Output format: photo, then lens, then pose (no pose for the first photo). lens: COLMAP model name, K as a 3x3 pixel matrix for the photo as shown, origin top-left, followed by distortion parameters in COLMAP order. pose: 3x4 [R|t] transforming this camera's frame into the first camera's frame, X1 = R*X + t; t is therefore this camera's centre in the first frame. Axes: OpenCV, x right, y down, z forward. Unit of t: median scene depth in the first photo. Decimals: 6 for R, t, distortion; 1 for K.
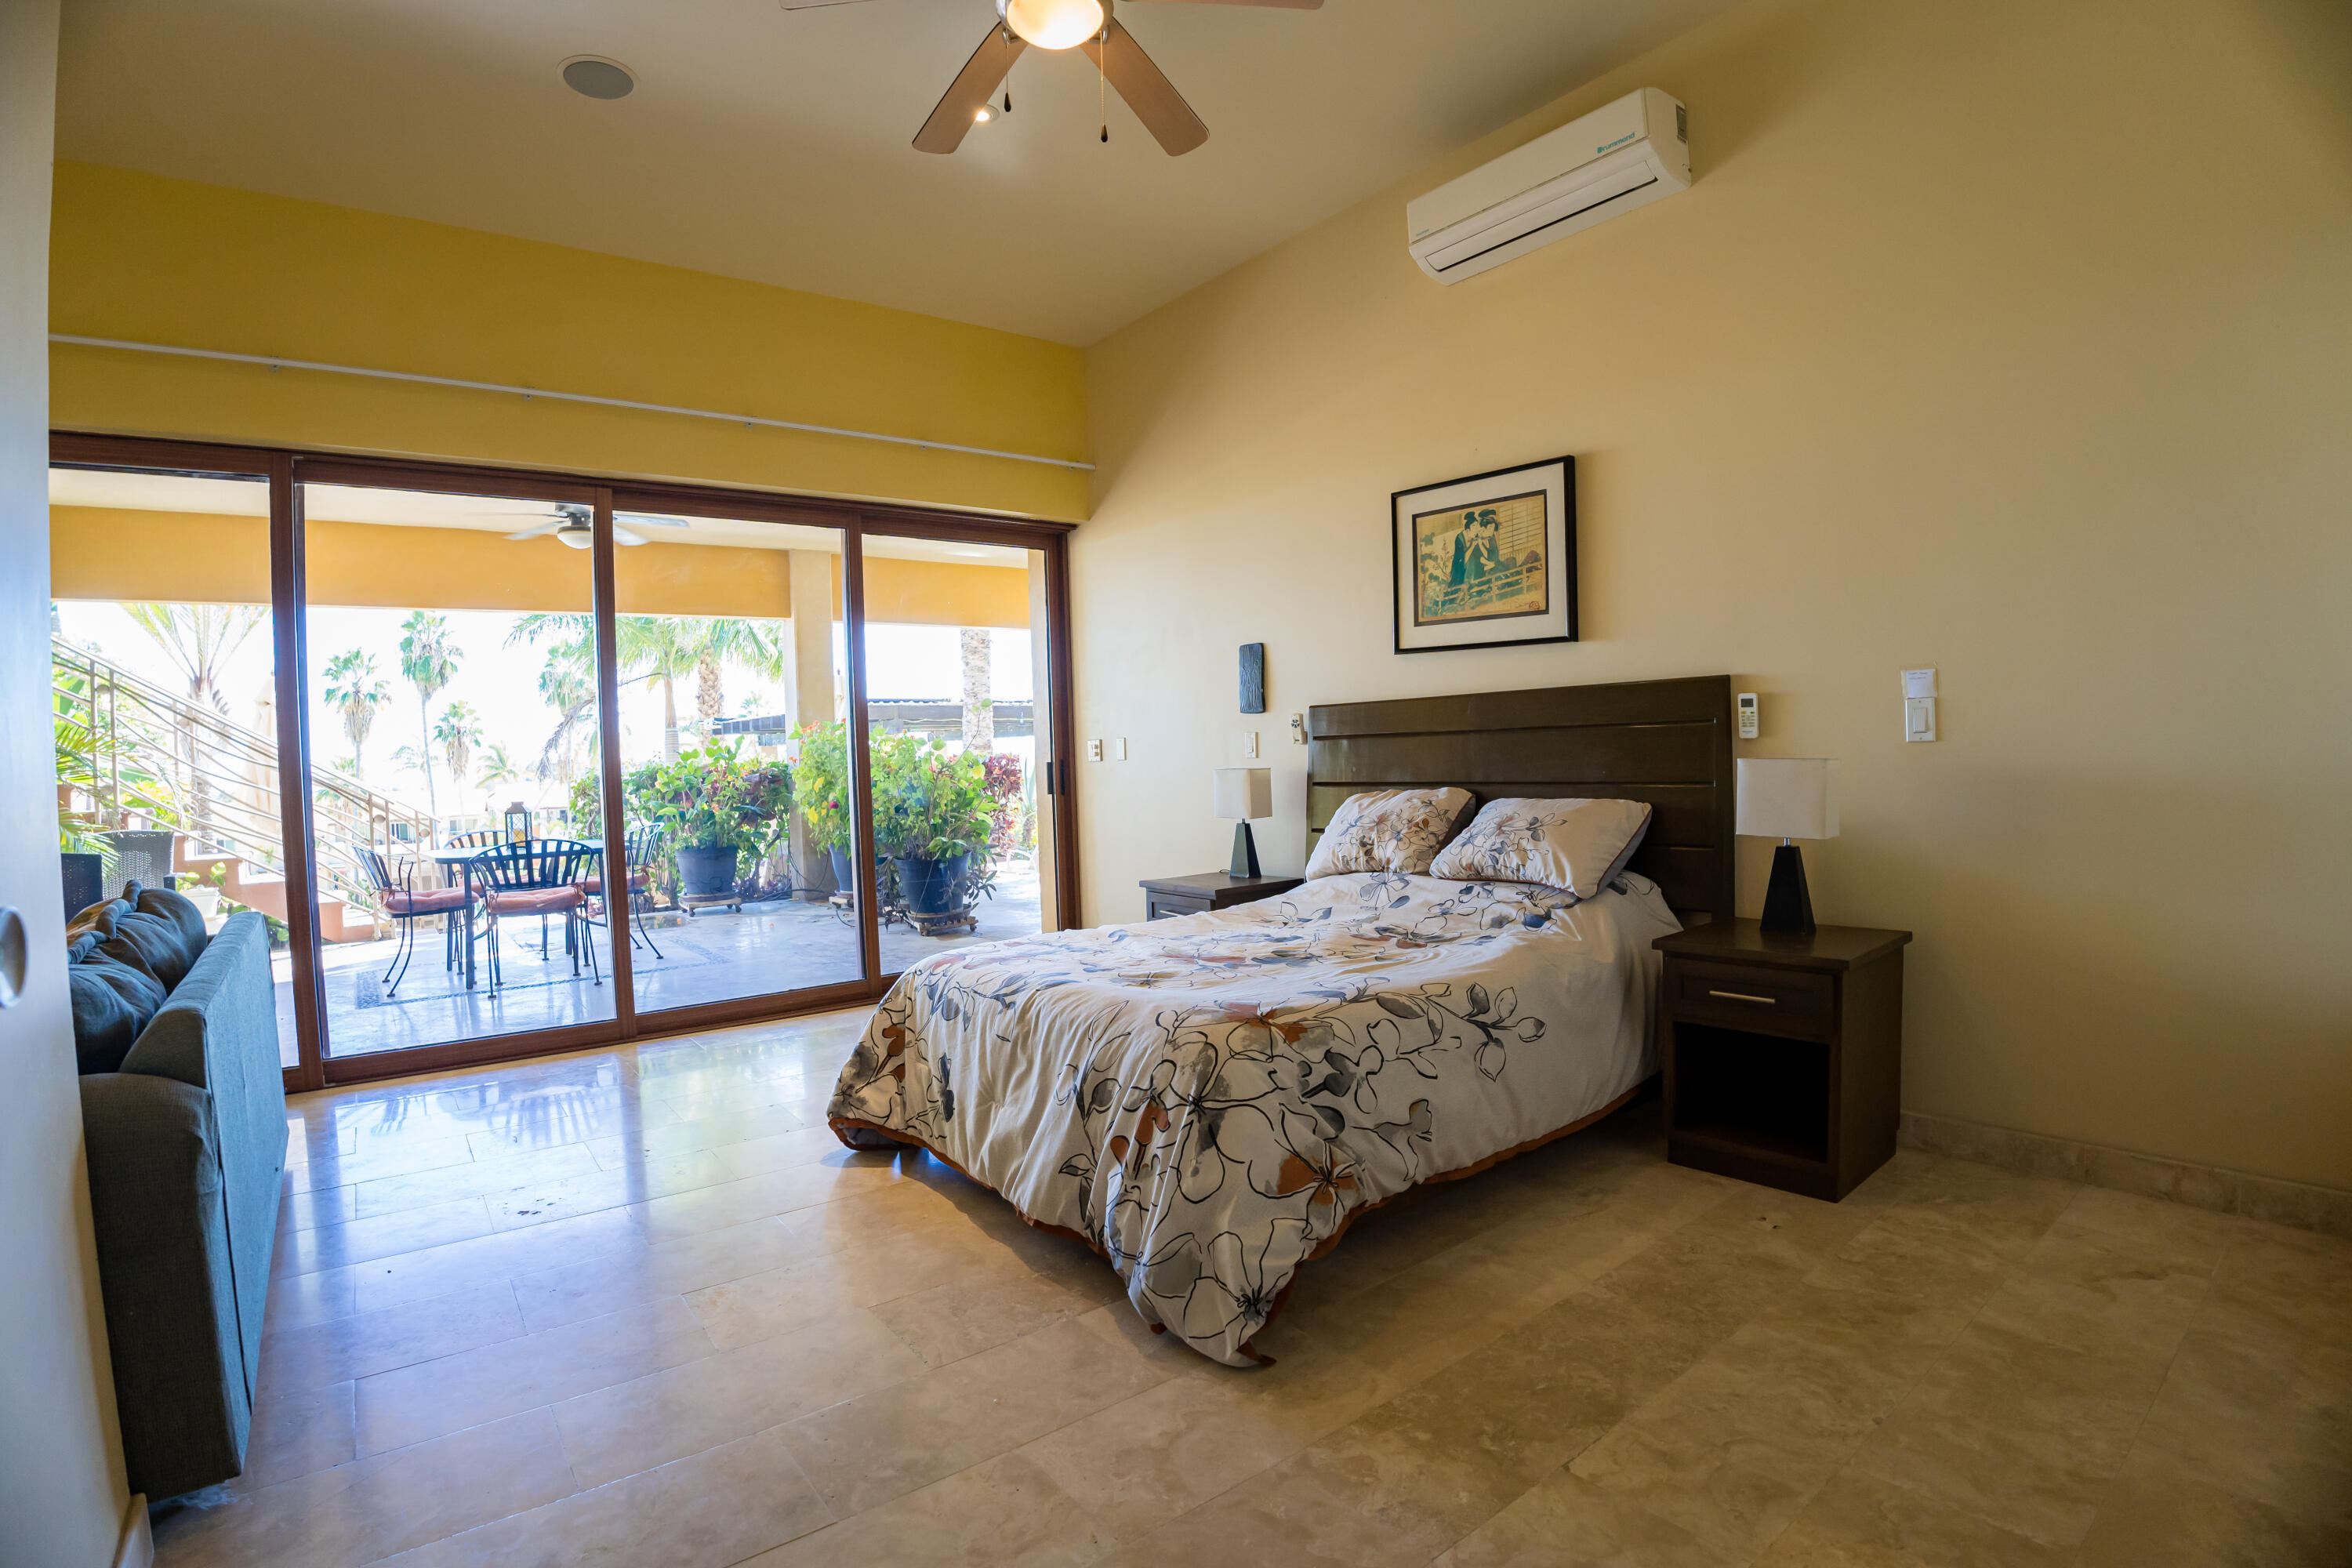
lens RADIAL K [[1129.6, 0, 1163.5], [0, 1129.6, 780.2], [0, 0, 1]] dist [-0.092206, 0.013622]
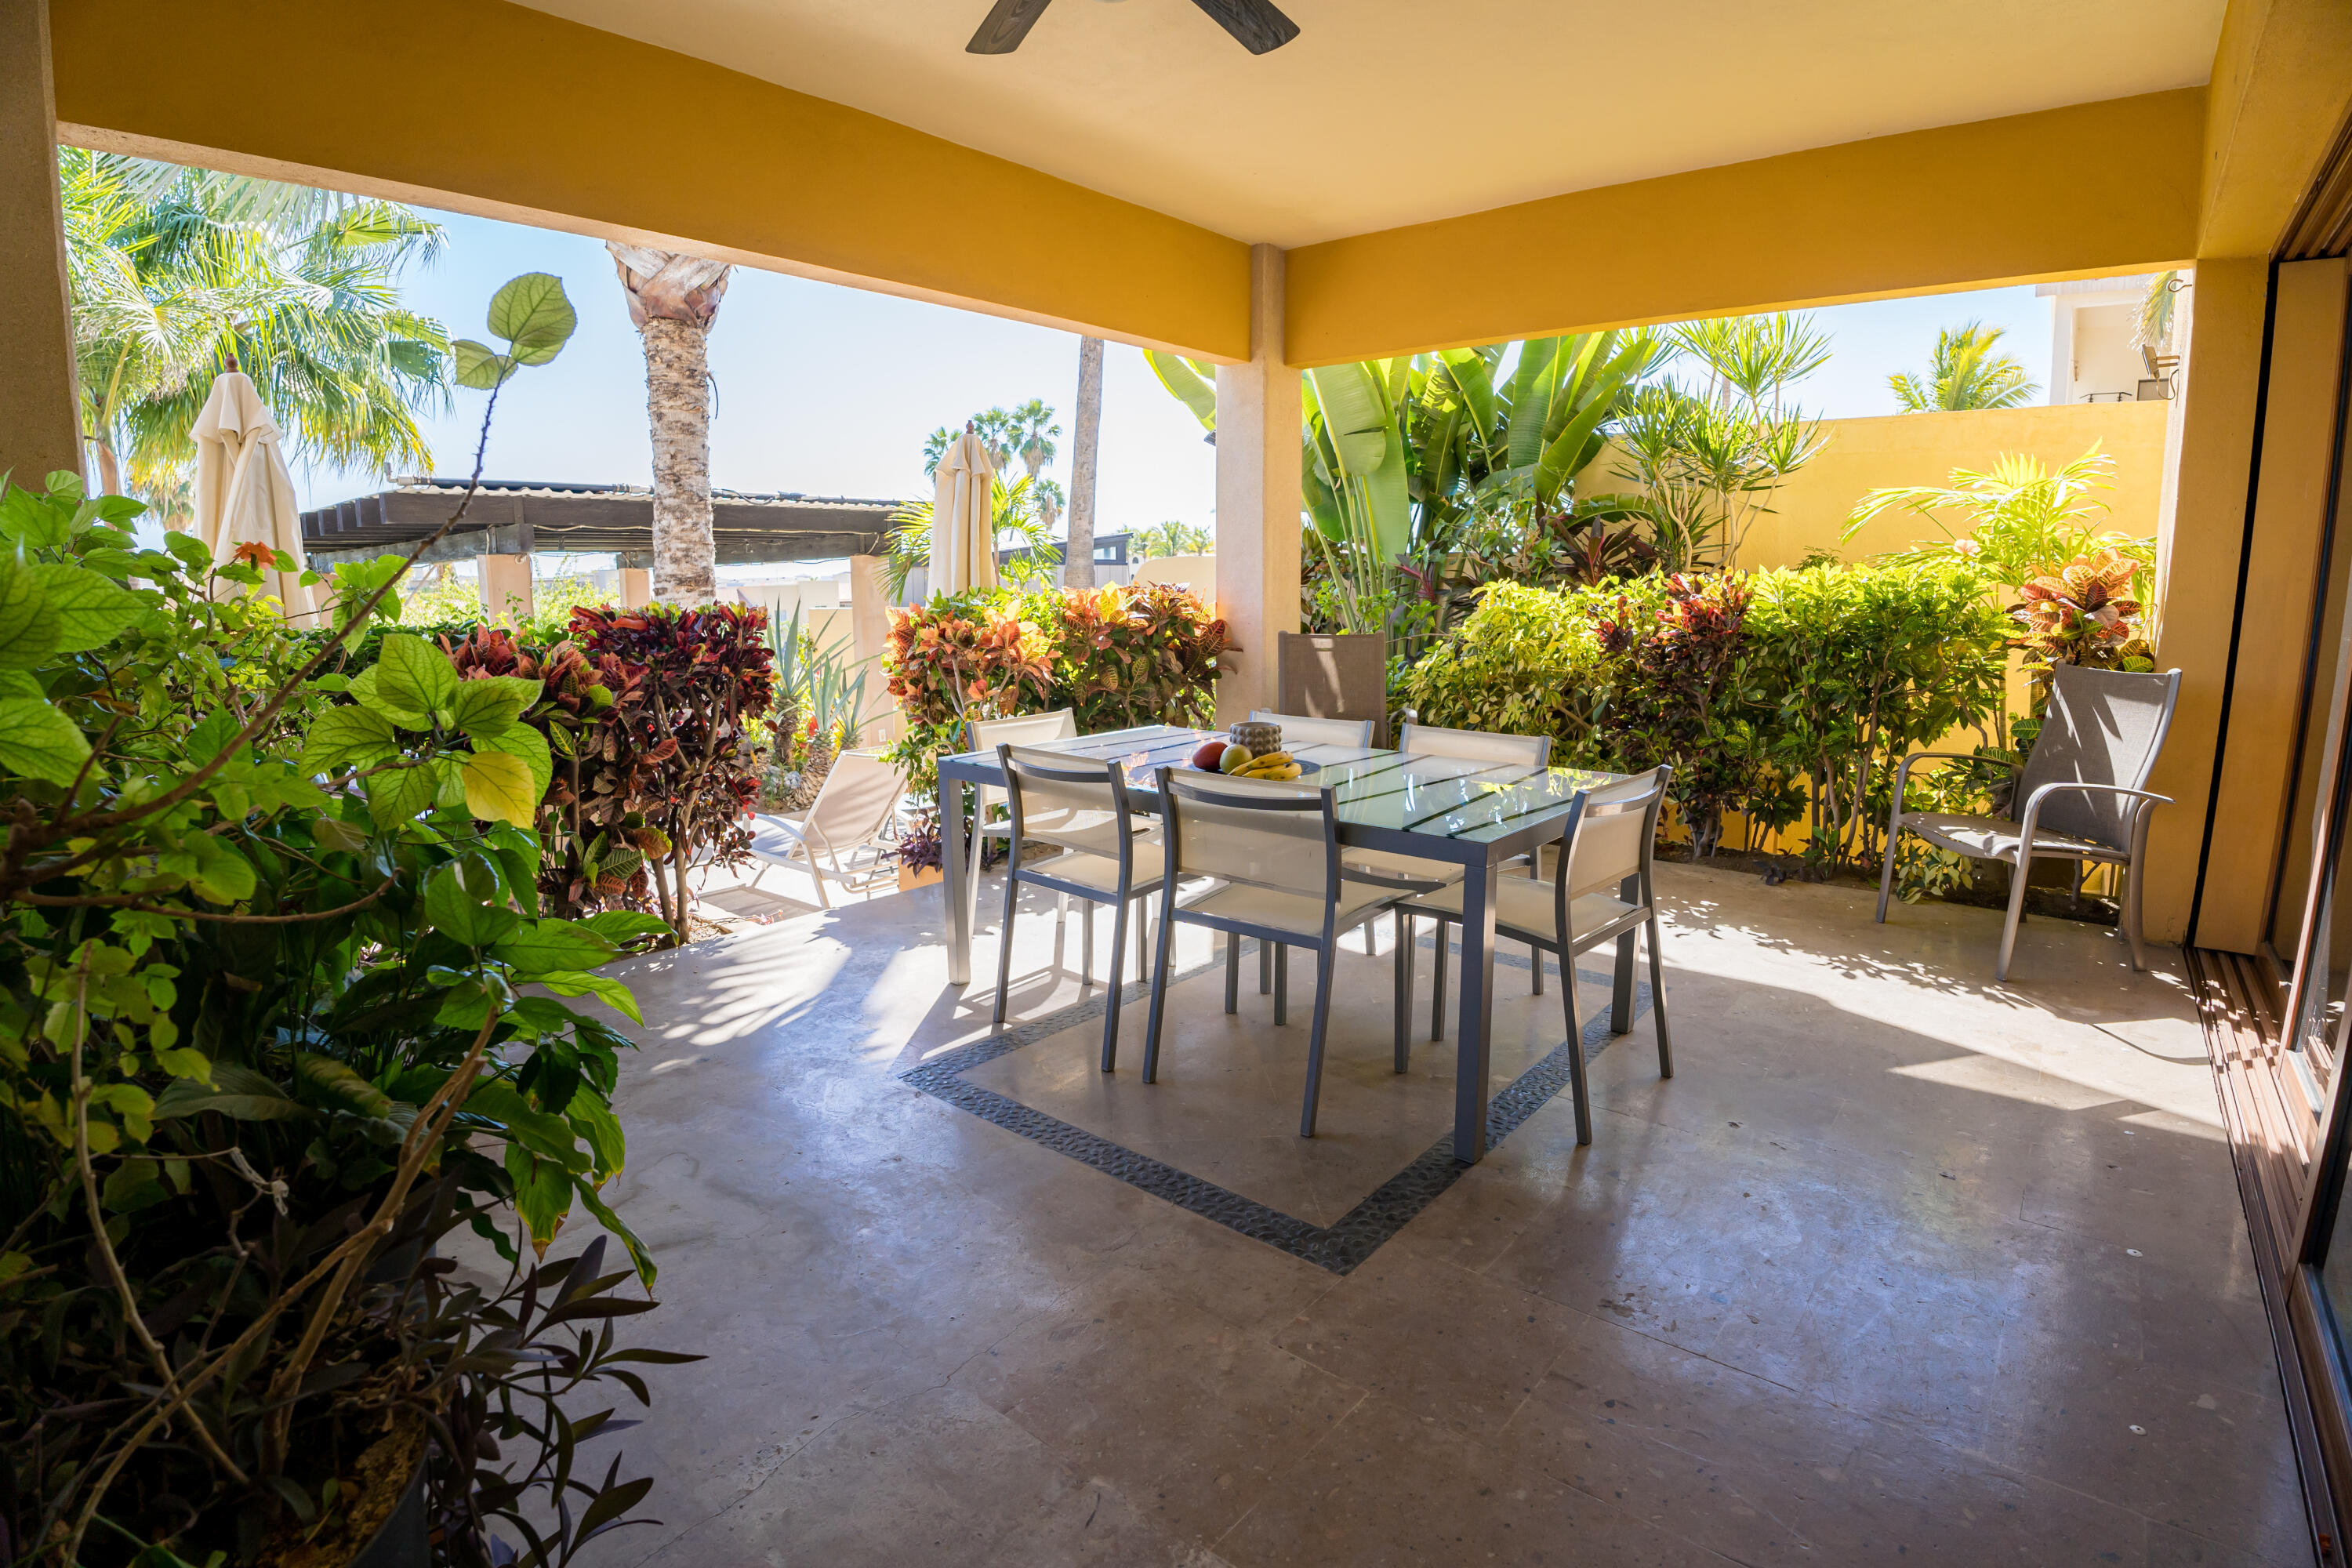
lens RADIAL K [[1129.6, 0, 1175.7], [0, 1129.6, 807.3], [0, 0, 1]] dist [-0.092206, 0.013622]
pose [[0.976720, -0.015741, 0.213942, -0.047356], [-0.019827, 0.986411, 0.163095, -0.012884], [-0.213602, -0.163540, 0.963135, 0.381348]]
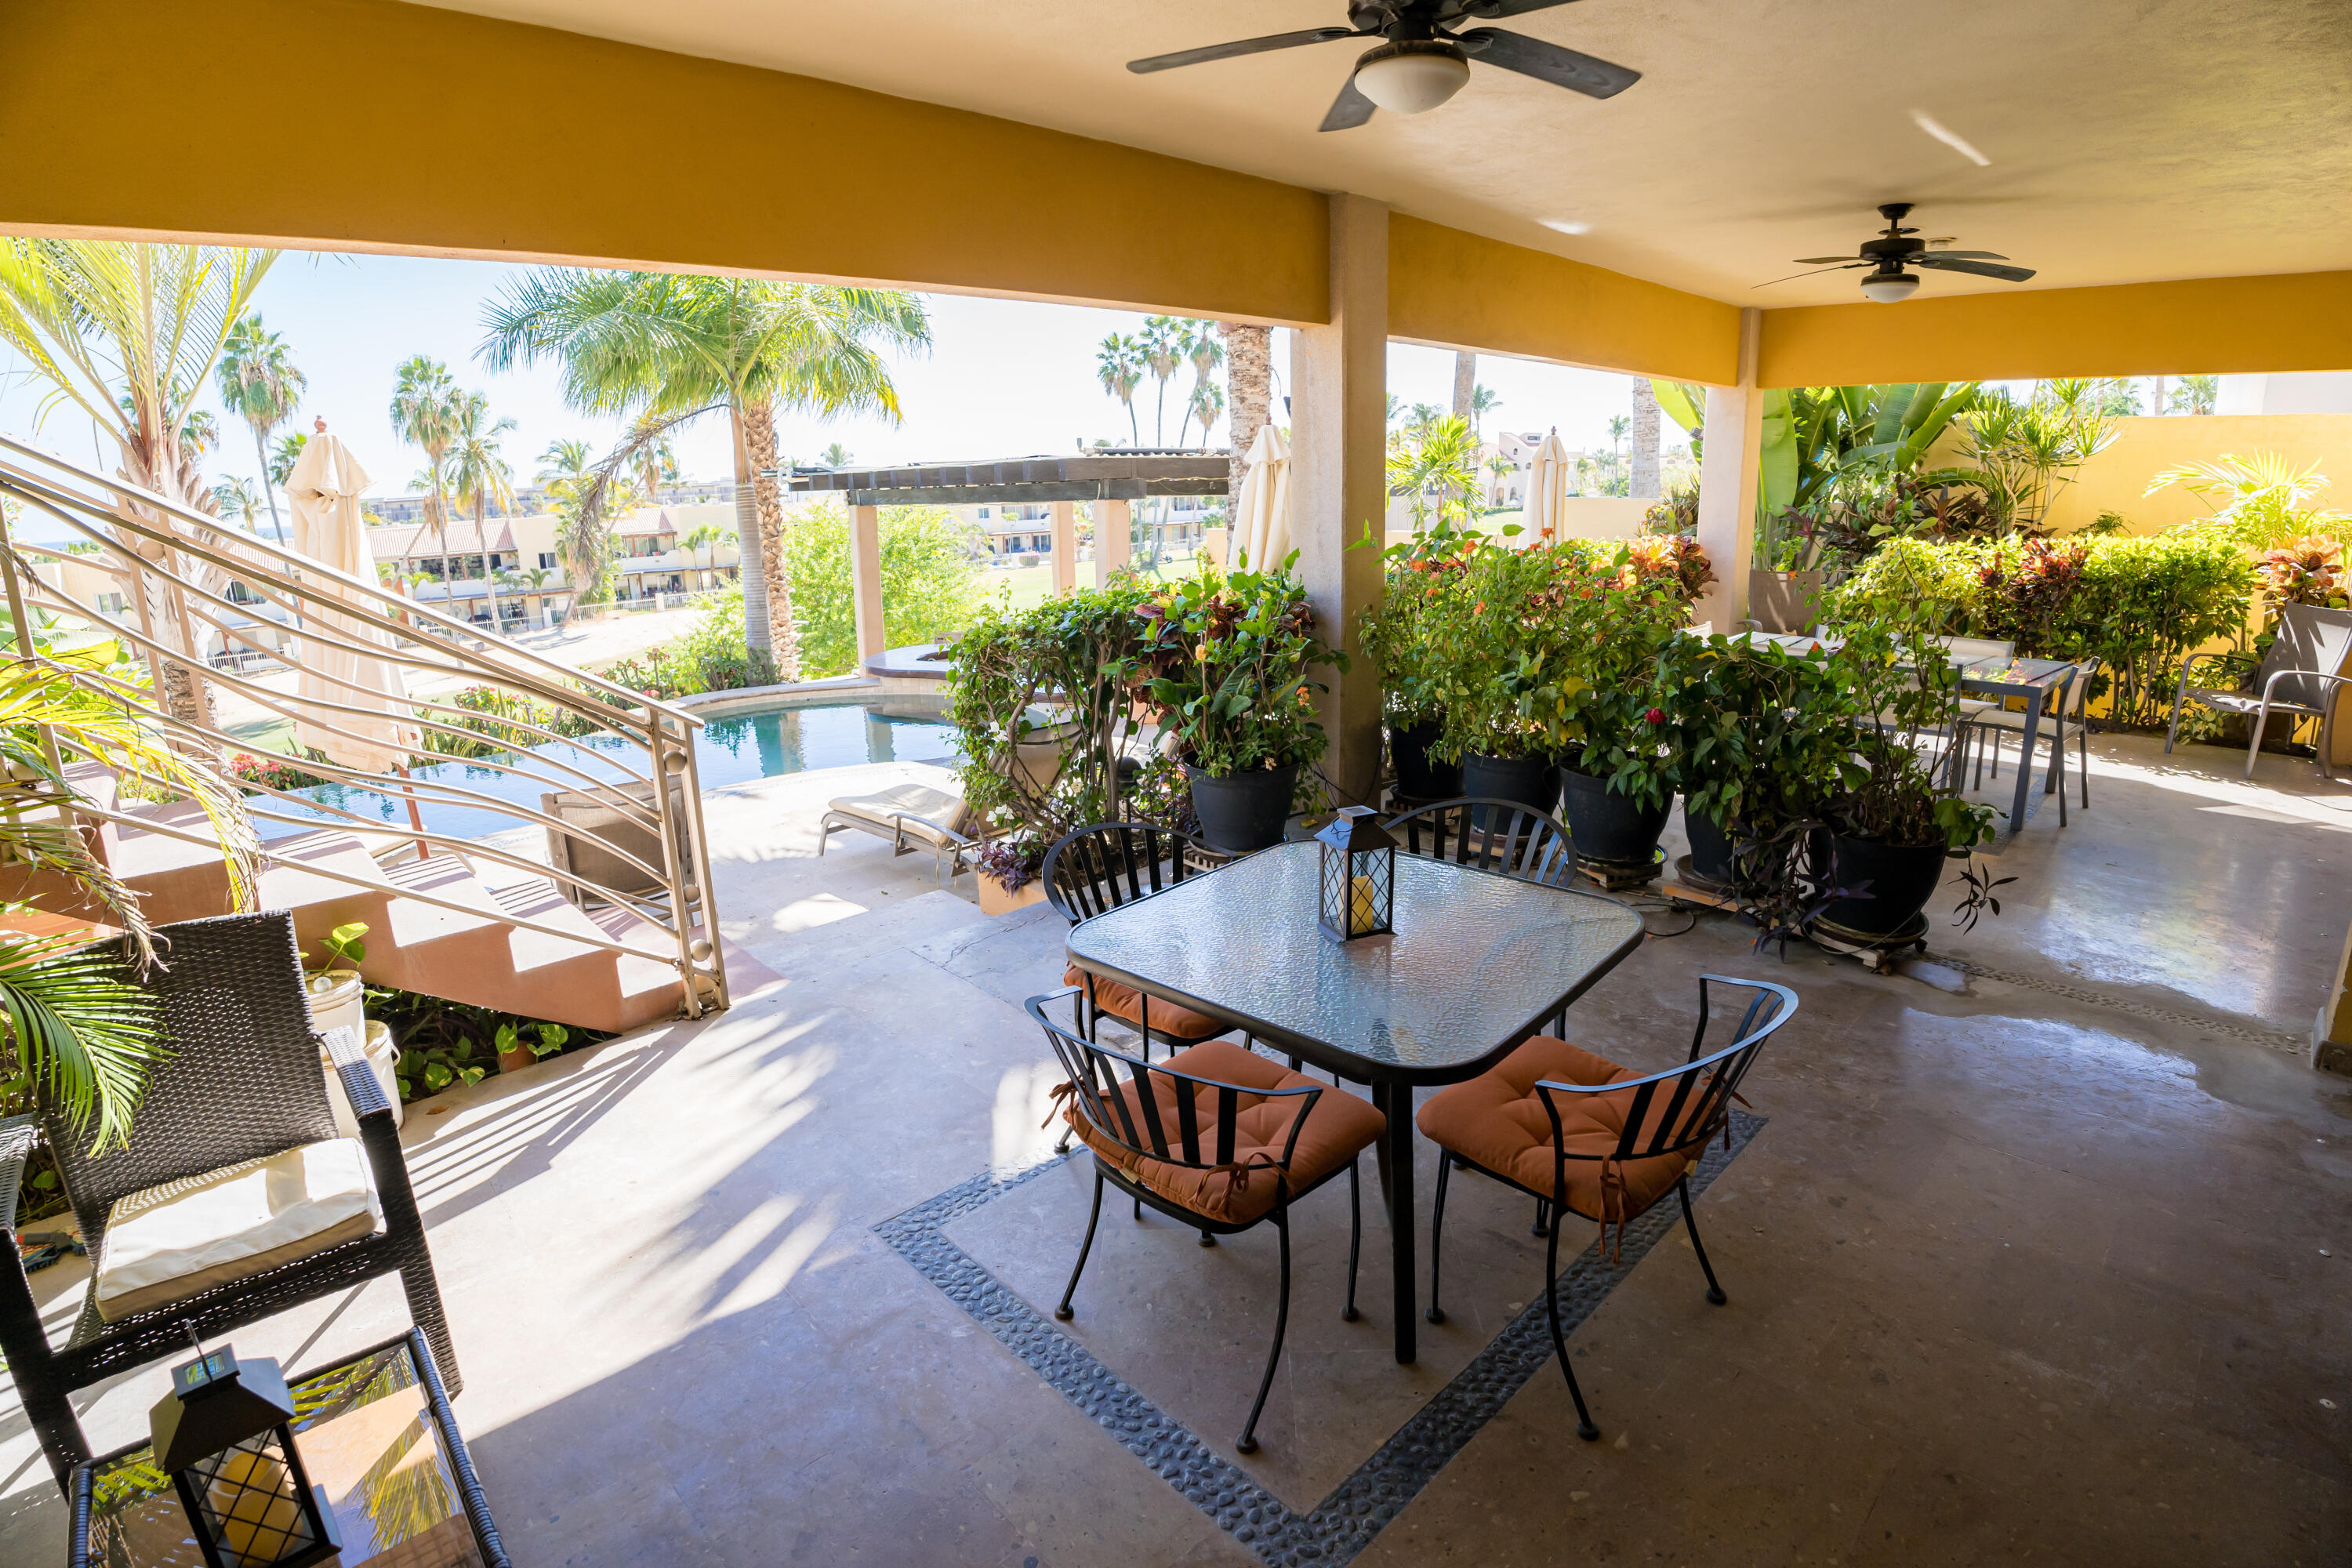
lens RADIAL K [[1129.6, 0, 1166.0], [0, 1129.6, 787.5], [0, 0, 1]] dist [-0.092206, 0.013622]
pose [[0.993838, -0.018233, 0.109333, -0.258462], [-0.008336, 0.971290, 0.237752, -0.029337], [-0.110529, -0.237198, 0.965153, 0.236739]]
